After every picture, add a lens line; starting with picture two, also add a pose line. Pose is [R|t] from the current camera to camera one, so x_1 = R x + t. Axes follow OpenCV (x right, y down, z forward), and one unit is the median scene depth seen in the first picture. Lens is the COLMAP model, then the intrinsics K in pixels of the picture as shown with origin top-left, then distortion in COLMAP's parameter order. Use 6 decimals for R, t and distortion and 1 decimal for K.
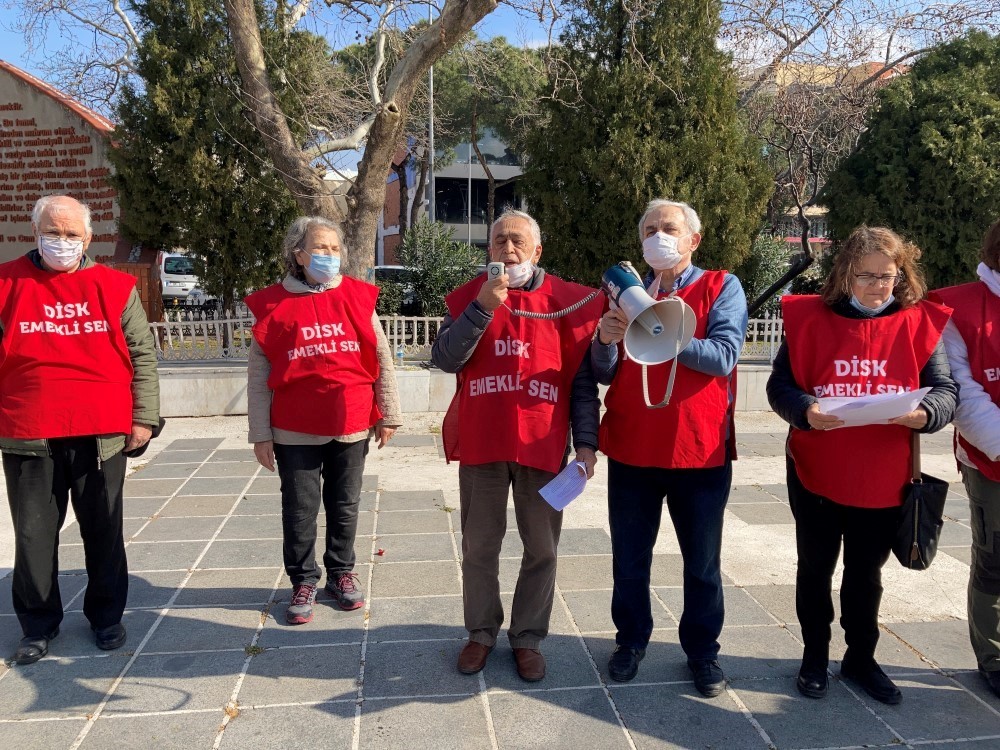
lens RADIAL K [[860.0, 0, 505.9], [0, 860.0, 355.2], [0, 0, 1]] dist [0.128545, -0.124322]
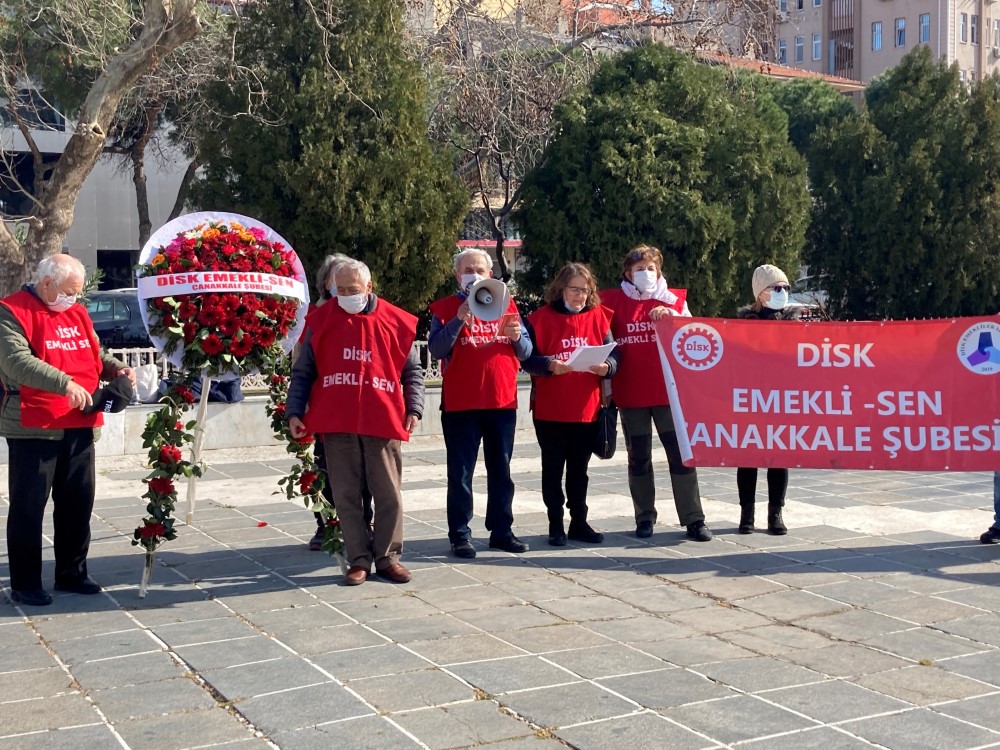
lens RADIAL K [[1394.6, 0, 500.0], [0, 1394.6, 375.0], [0, 0, 1]] dist [0.004234, 0.006024]
pose [[0.938083, -0.042755, 0.343762, -0.206404], [0.054348, 0.998230, -0.024154, 0.037582], [-0.342121, 0.041342, 0.938746, -0.468246]]
